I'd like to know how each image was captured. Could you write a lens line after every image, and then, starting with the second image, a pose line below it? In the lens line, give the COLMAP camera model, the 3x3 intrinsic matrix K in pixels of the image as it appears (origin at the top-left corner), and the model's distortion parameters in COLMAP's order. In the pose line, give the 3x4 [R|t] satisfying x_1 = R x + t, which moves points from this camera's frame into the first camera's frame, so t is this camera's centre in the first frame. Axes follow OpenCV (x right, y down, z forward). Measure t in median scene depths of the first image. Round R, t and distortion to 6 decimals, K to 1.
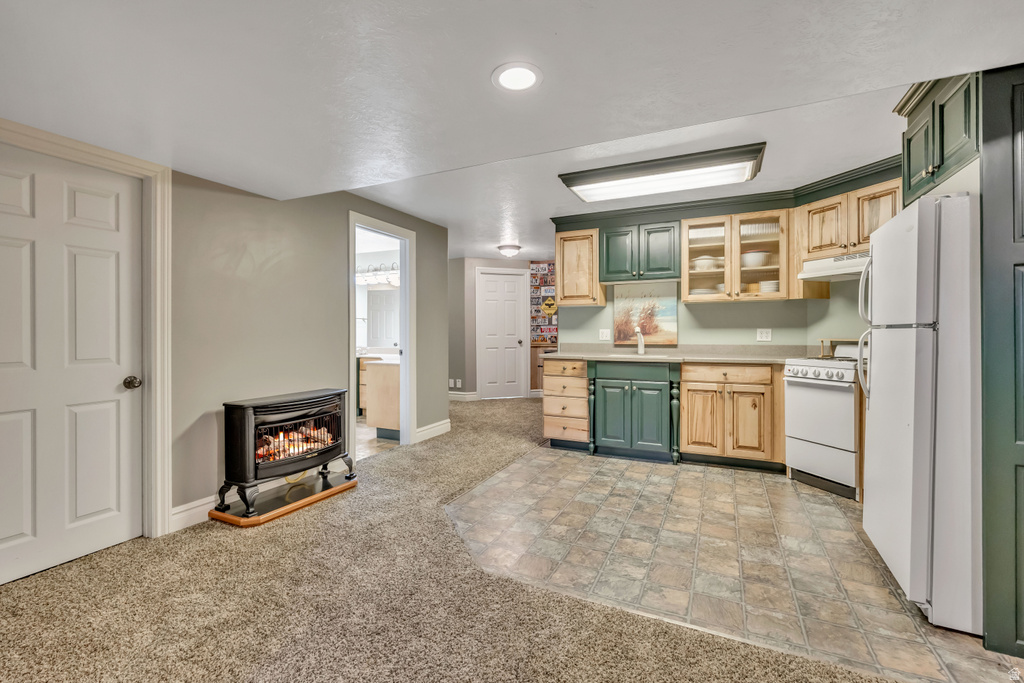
lens RADIAL K [[447.4, 0, 511.3], [0, 447.4, 335.1], [0, 0, 1]] dist [-0.004230, 0.000288]
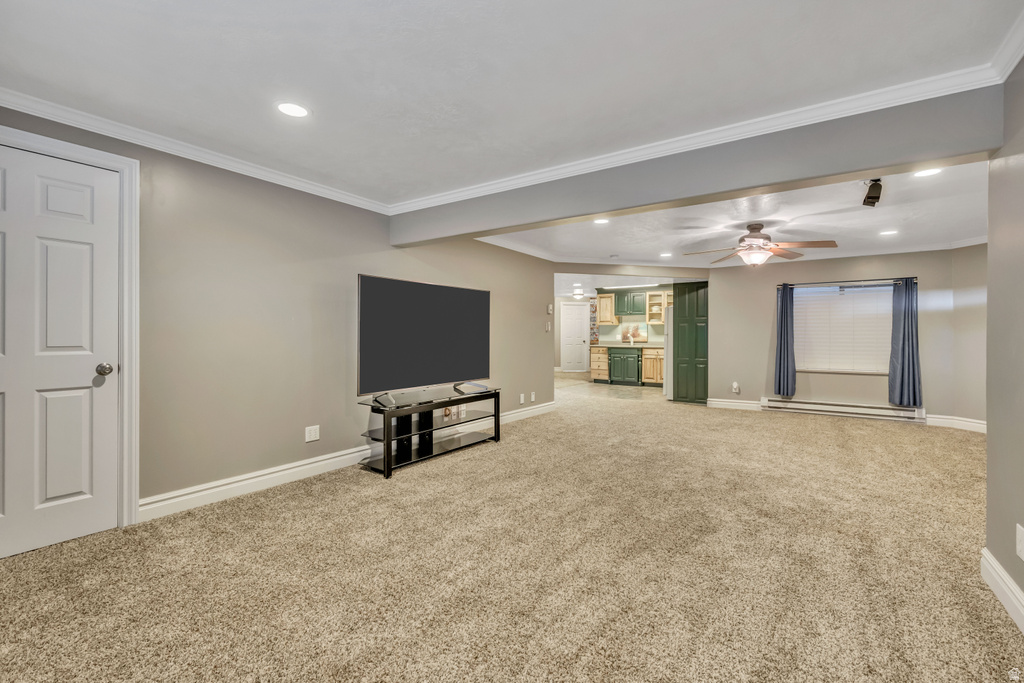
lens RADIAL K [[447.4, 0, 510.6], [0, 447.4, 338.2], [0, 0, 1]] dist [-0.004230, 0.000288]
pose [[0.986602, 0.007657, -0.162967, 0.039010], [-0.007891, 0.999969, -0.000789, 0.012615], [0.162956, 0.002064, 0.986631, -1.659245]]
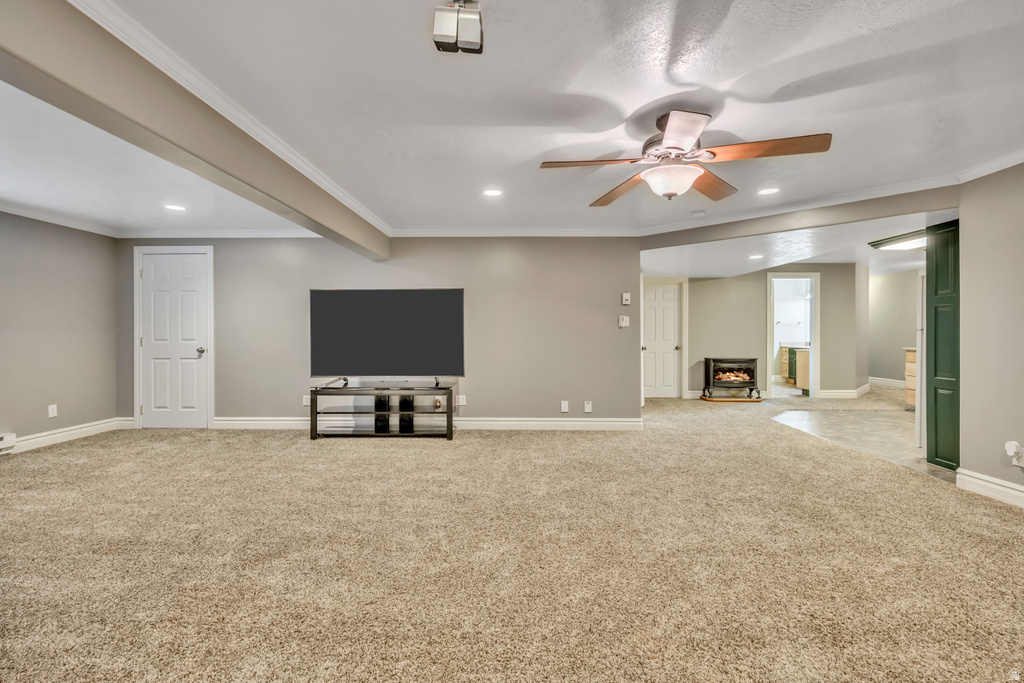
lens RADIAL K [[447.4, 0, 511.7], [0, 447.4, 331.3], [0, 0, 1]] dist [-0.004230, 0.000288]
pose [[0.416014, -0.000339, -0.909358, 0.945672], [-0.005783, 0.999979, -0.003019, 0.002448], [0.909340, 0.006515, 0.416003, -0.851943]]
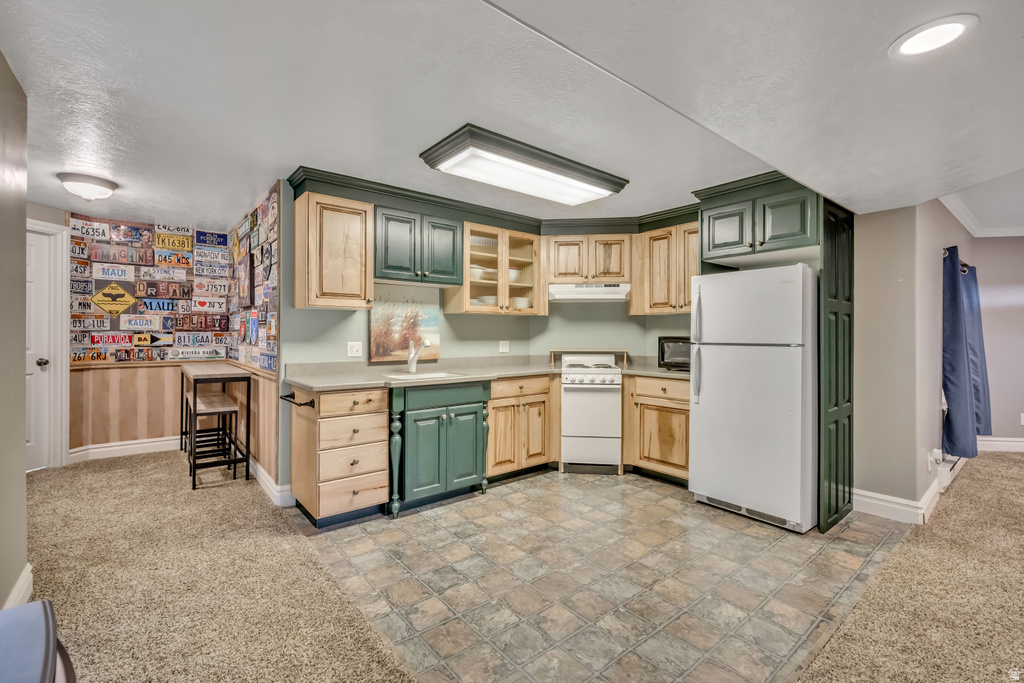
lens RADIAL K [[447.4, 0, 510.8], [0, 447.4, 336.1], [0, 0, 1]] dist [-0.004230, 0.000288]
pose [[0.428827, 0.000047, 0.903387, -0.405373], [0.003059, 0.999994, -0.001504, -0.024296], [-0.903382, 0.003409, 0.428824, 0.539313]]
